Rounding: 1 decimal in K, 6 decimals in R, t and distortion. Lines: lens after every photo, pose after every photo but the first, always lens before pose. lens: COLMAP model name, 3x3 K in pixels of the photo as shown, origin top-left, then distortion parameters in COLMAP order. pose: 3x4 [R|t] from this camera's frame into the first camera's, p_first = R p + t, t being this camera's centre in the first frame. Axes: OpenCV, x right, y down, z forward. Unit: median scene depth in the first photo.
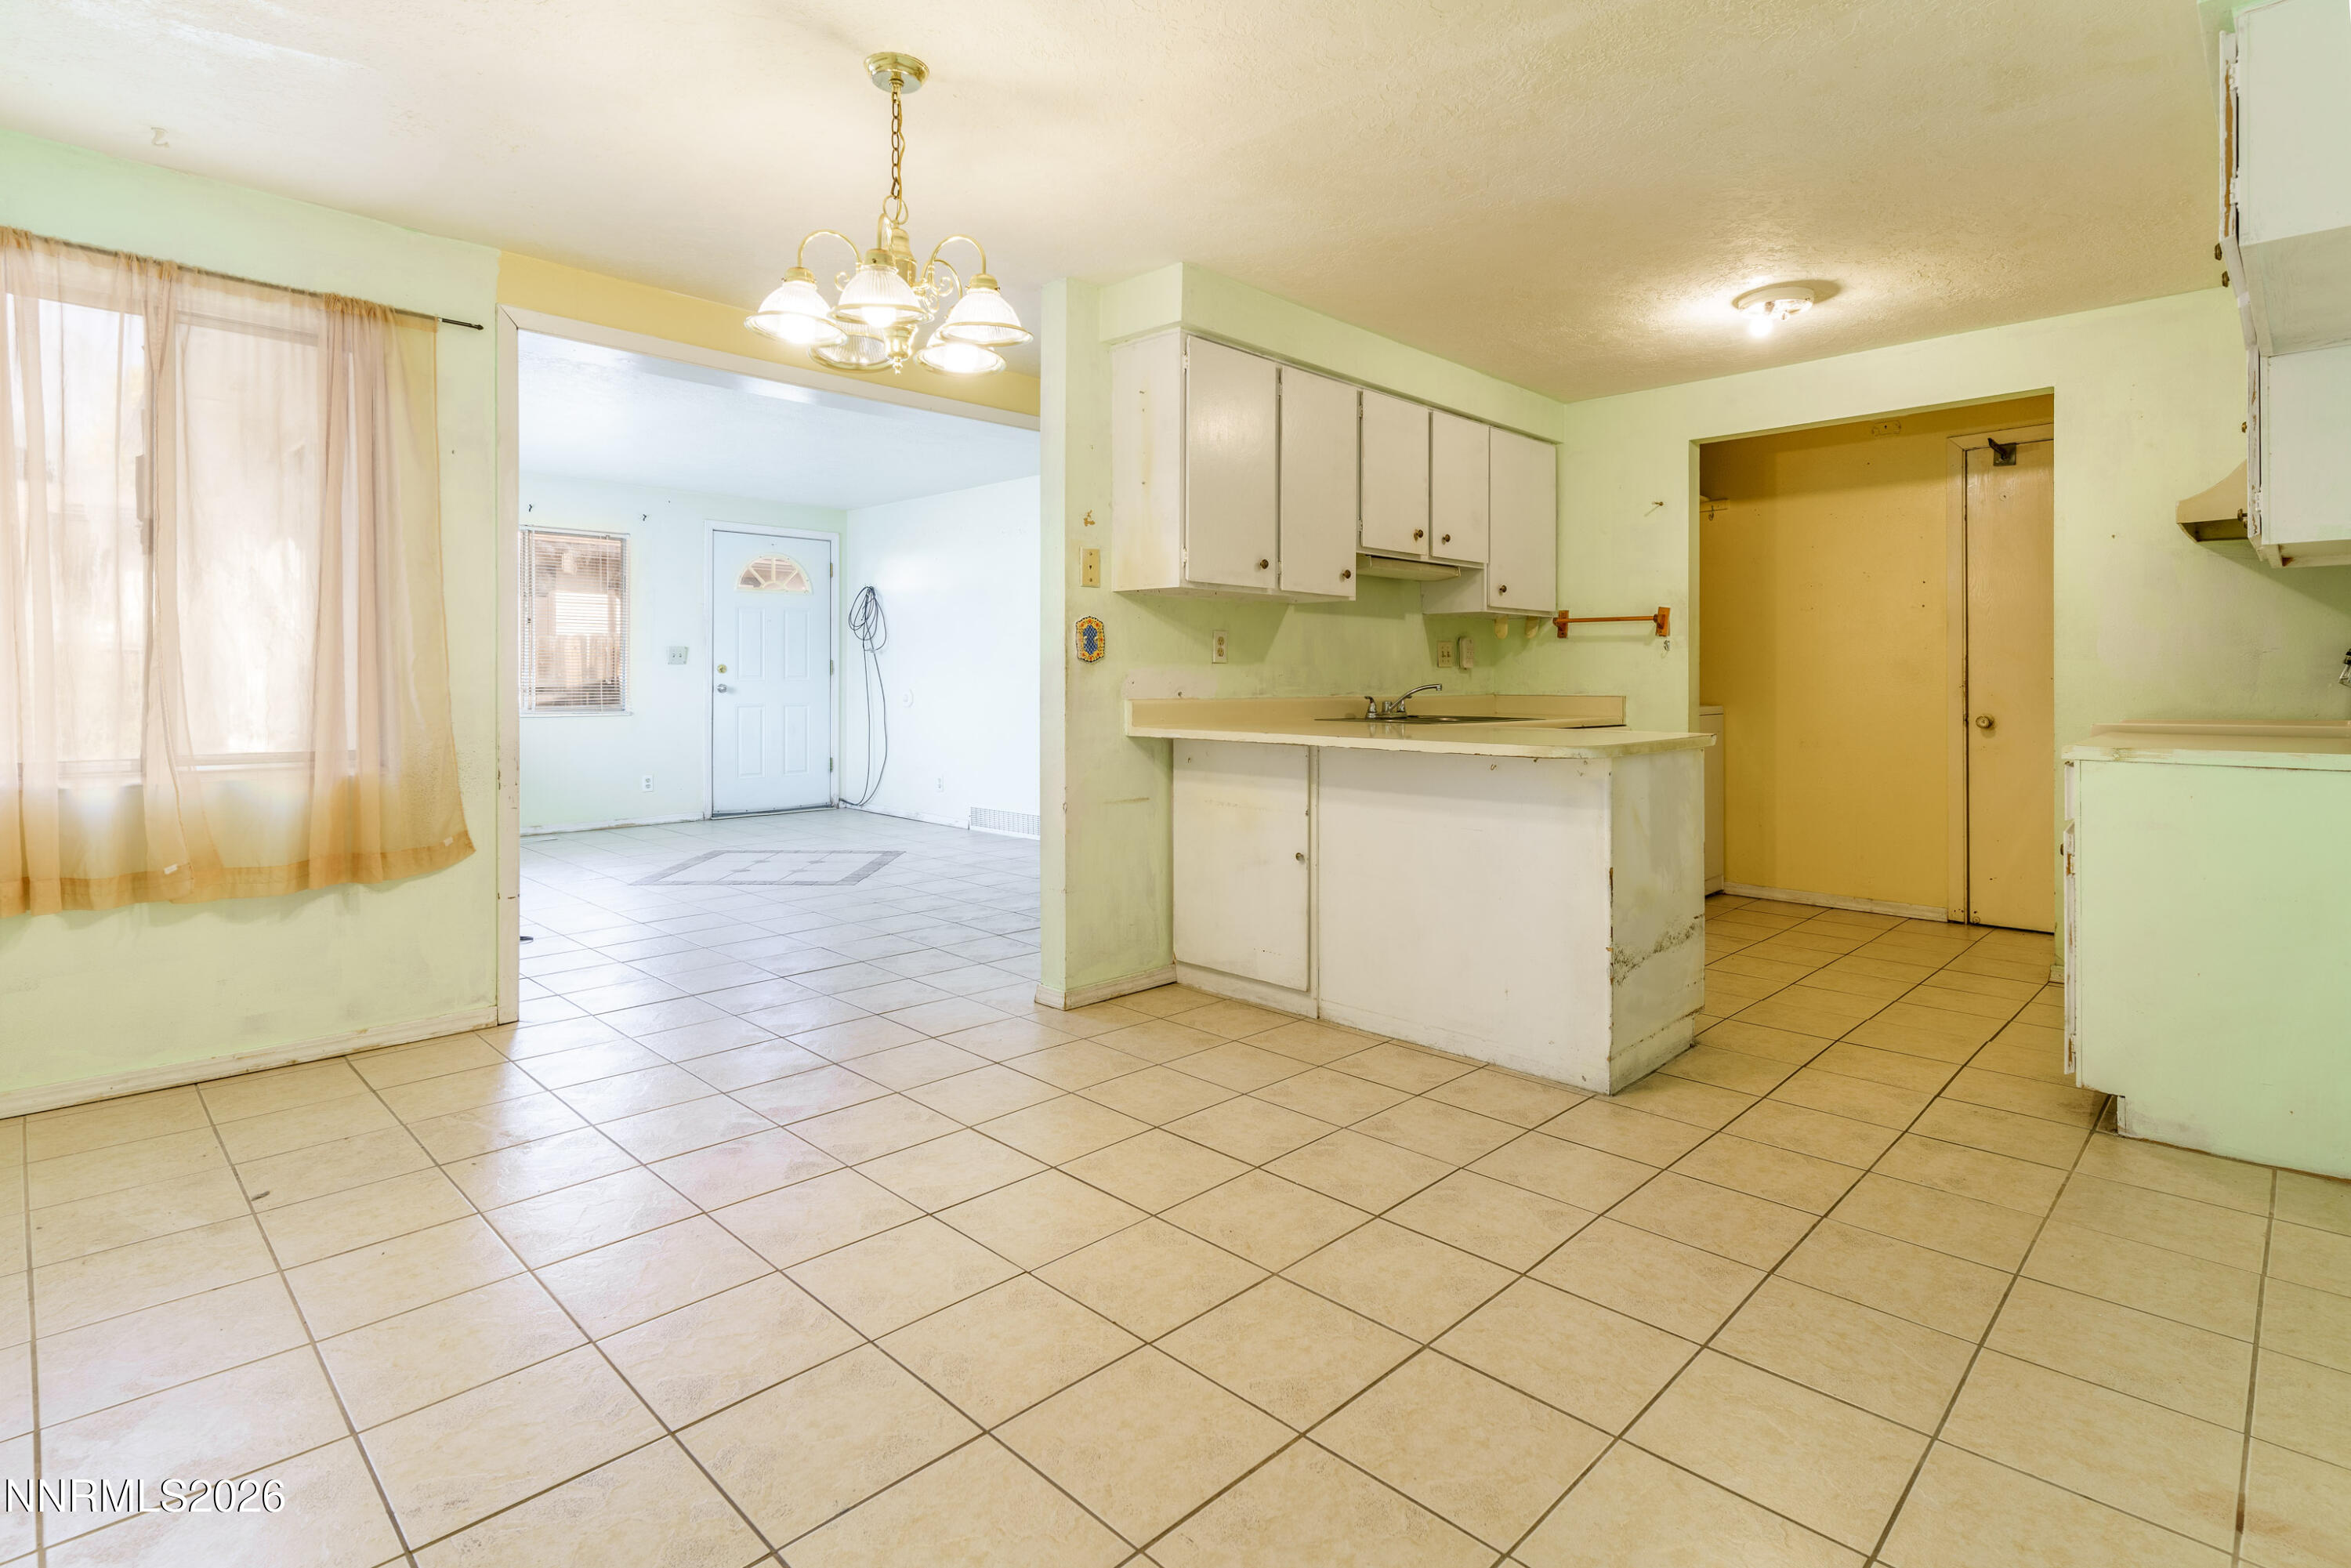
lens RADIAL K [[1143.9, 0, 1167.4], [0, 1143.9, 674.4], [0, 0, 1]] dist [-0.003576, -0.000061]
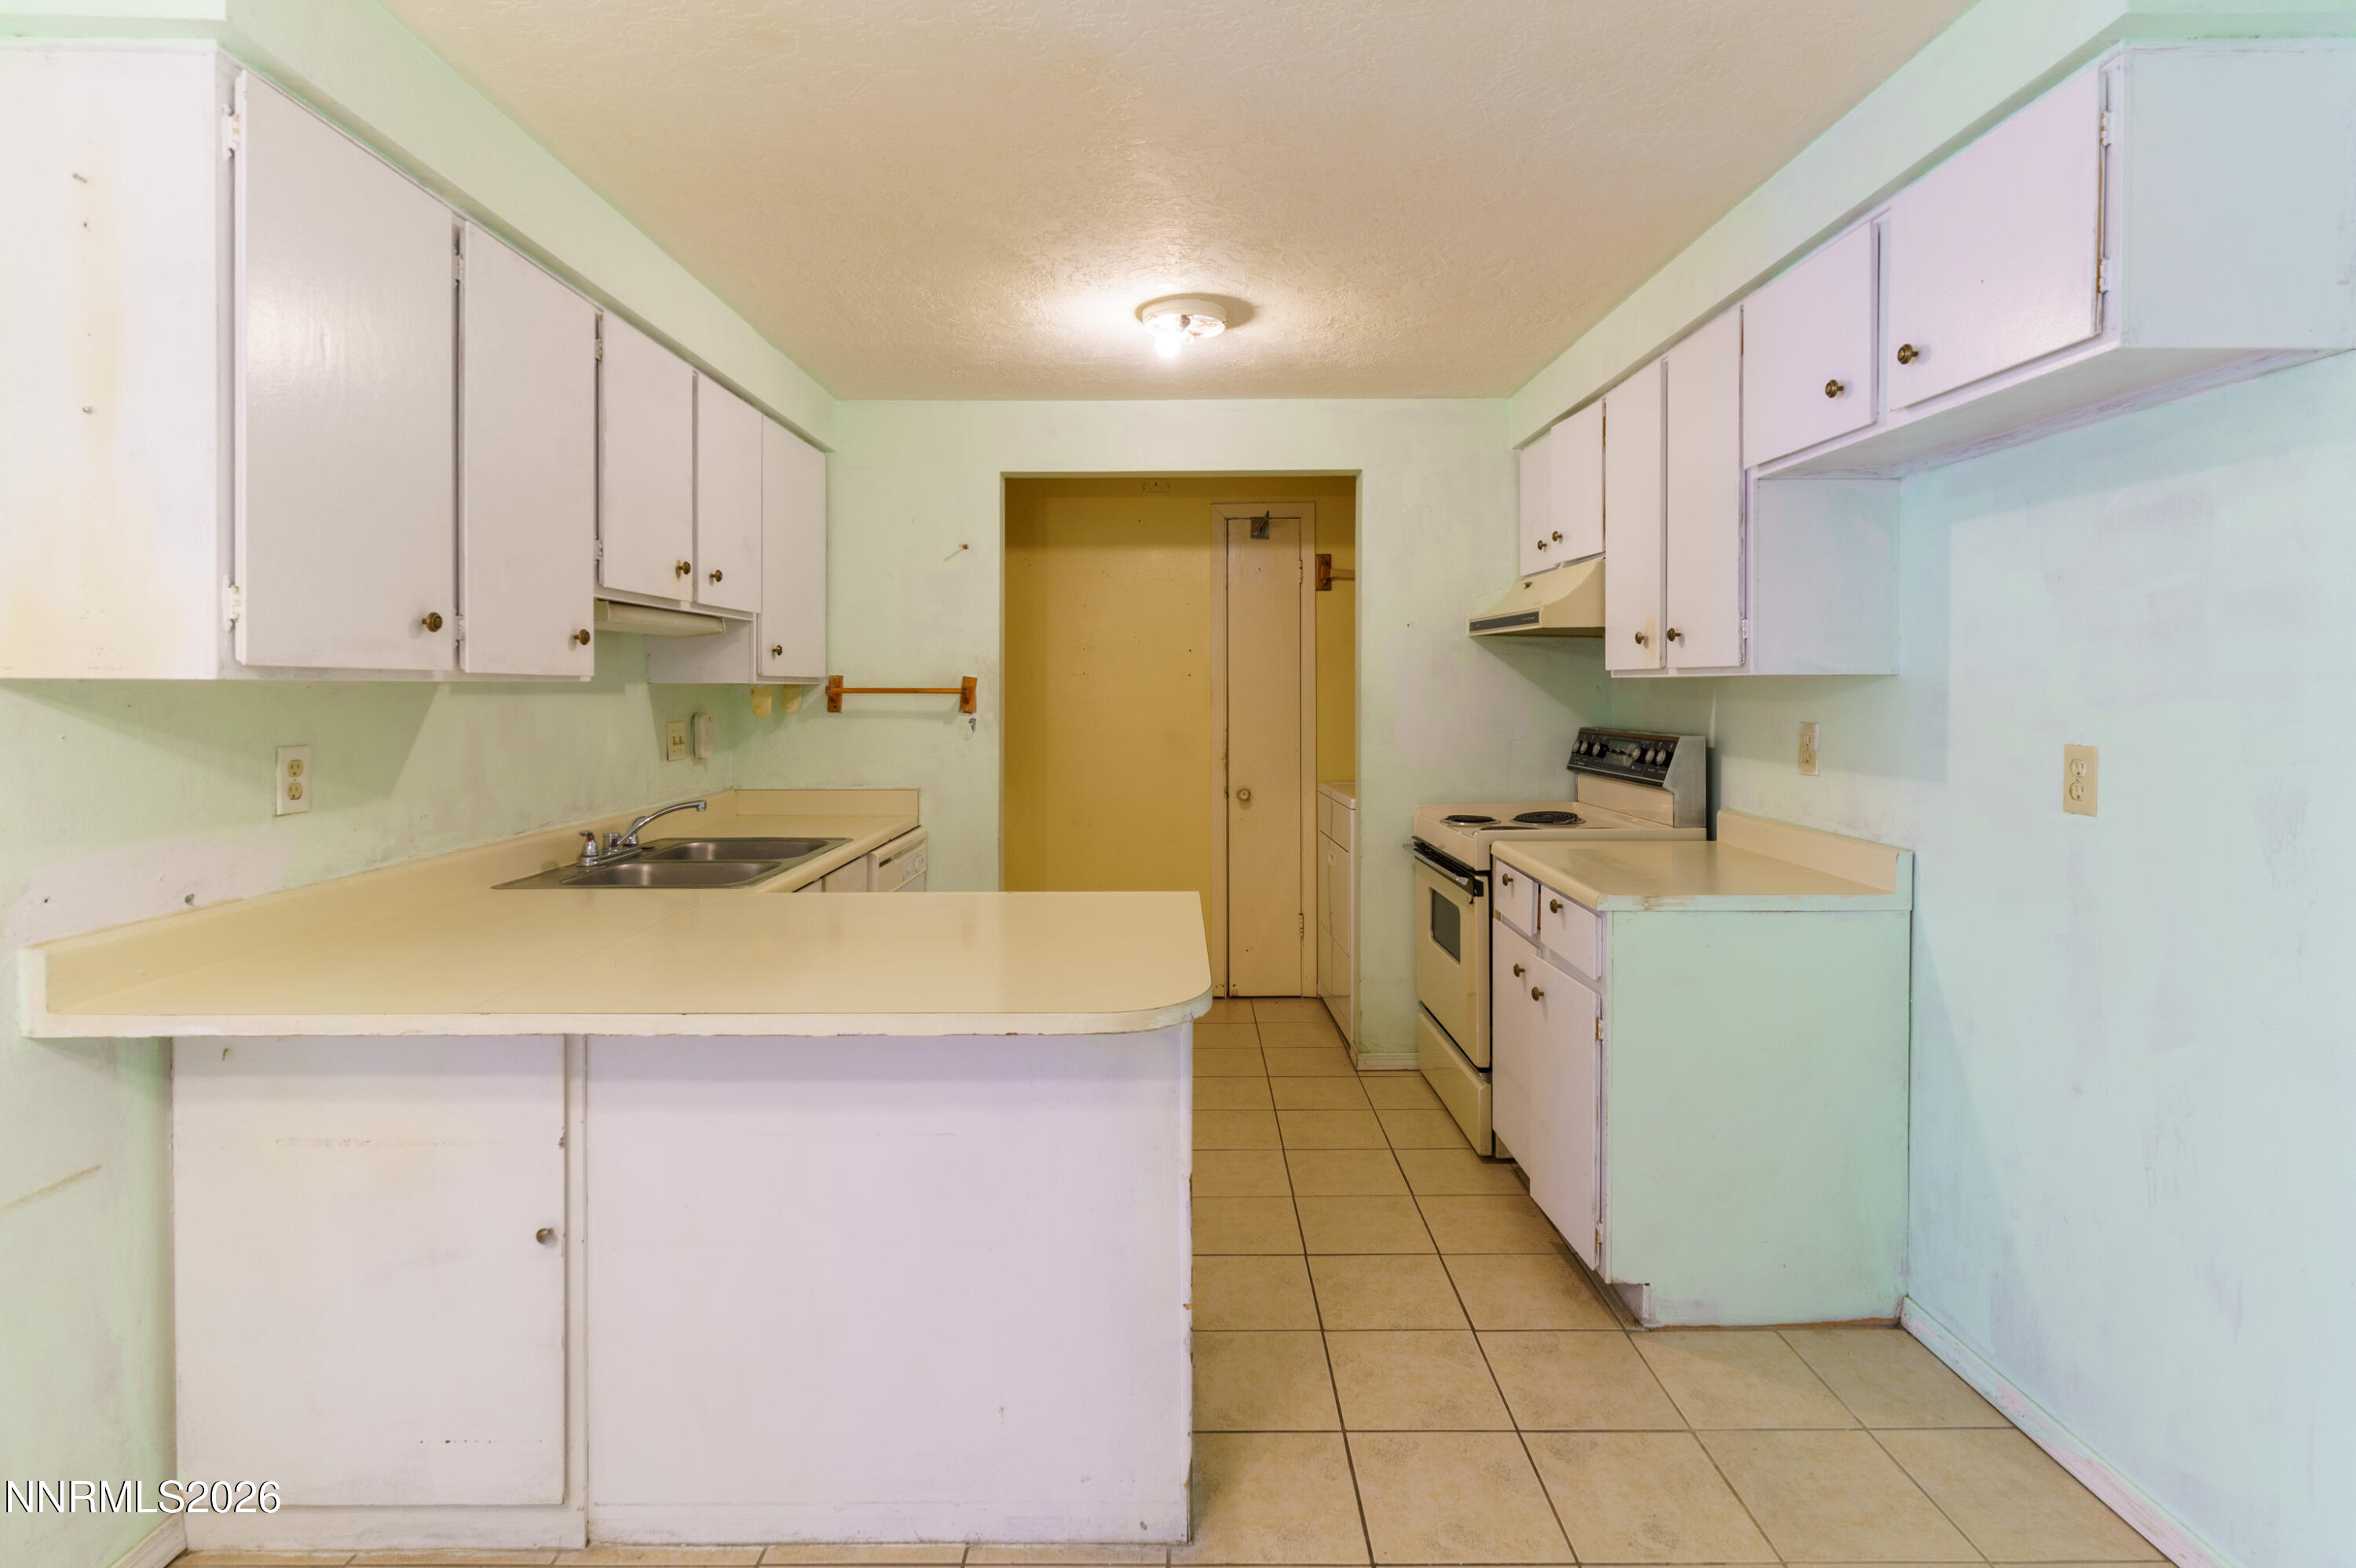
lens RADIAL K [[1146.3, 0, 1178.4], [0, 1146.3, 694.5], [0, 0, 1]] dist [-0.003576, -0.000061]
pose [[0.703099, -0.007920, 0.711048, -0.035236], [0.001580, 0.999953, 0.009575, -0.067042], [-0.711090, -0.005608, 0.703078, 0.421091]]
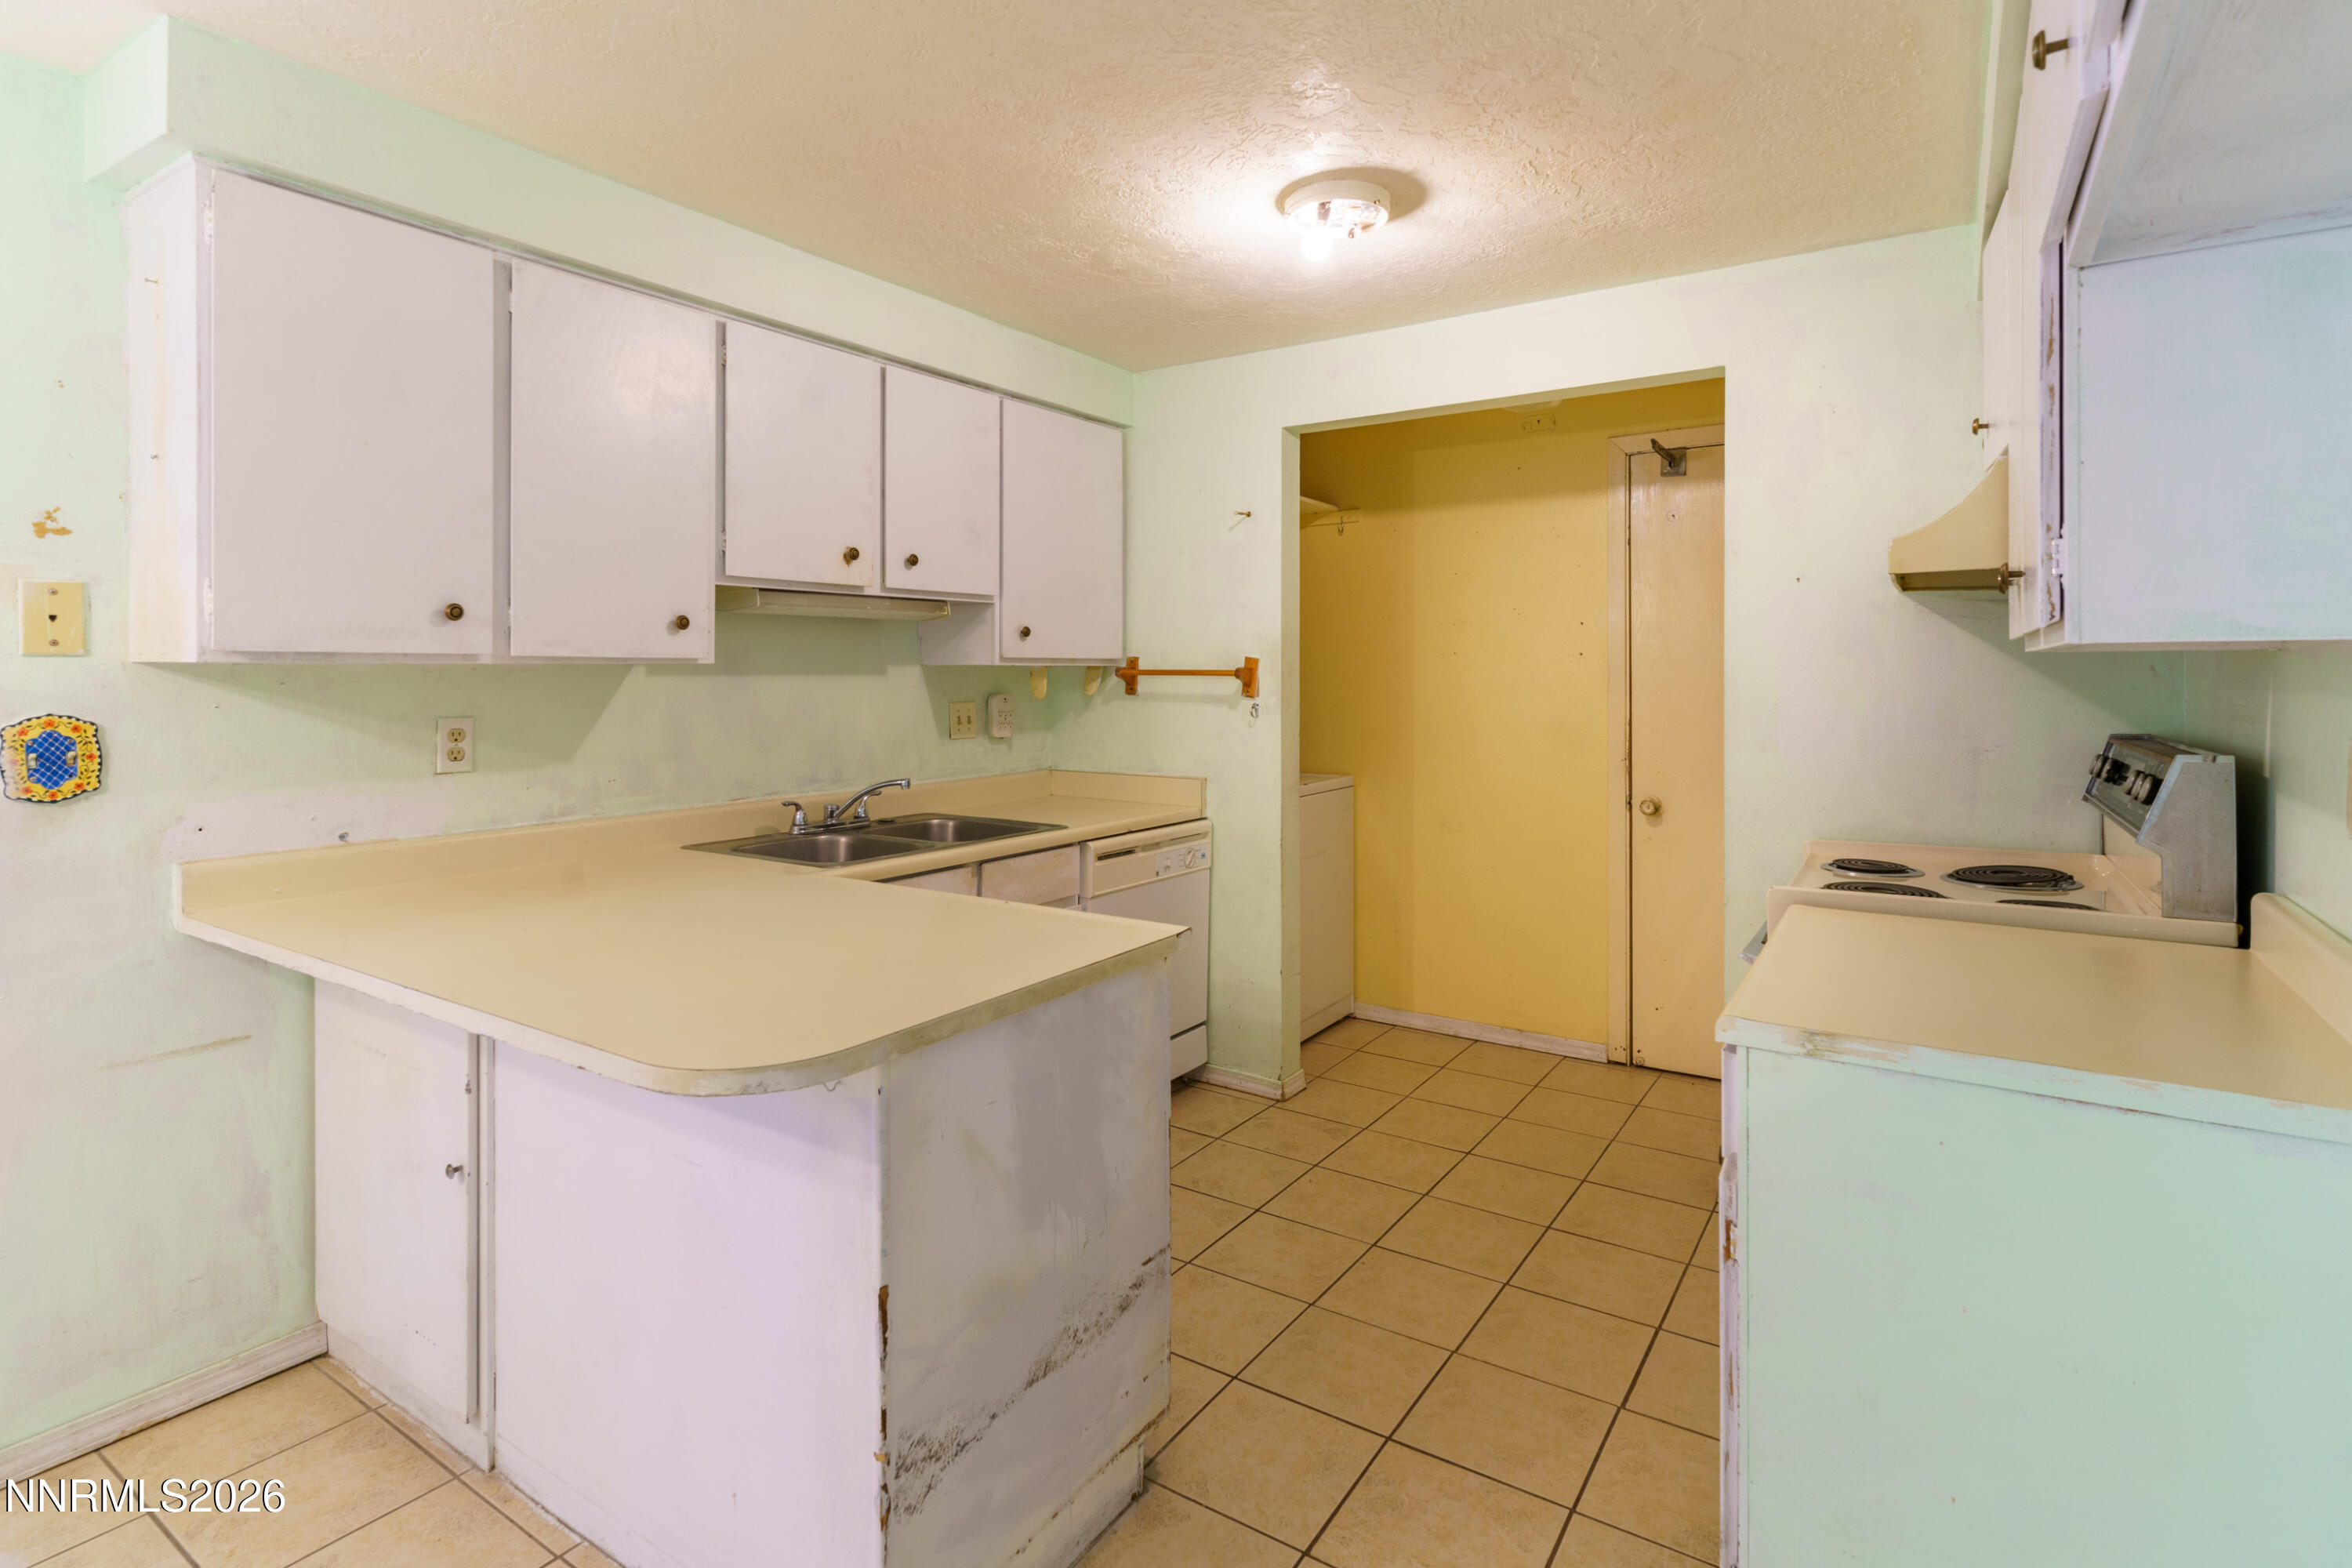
lens RADIAL K [[1144.4, 0, 1180.2], [0, 1144.4, 674.6], [0, 0, 1]] dist [-0.003576, -0.000061]
pose [[0.979785, -0.003712, 0.200017, 0.305482], [0.002403, 0.999974, 0.006785, -0.066223], [-0.200037, -0.006167, 0.979769, 0.373643]]
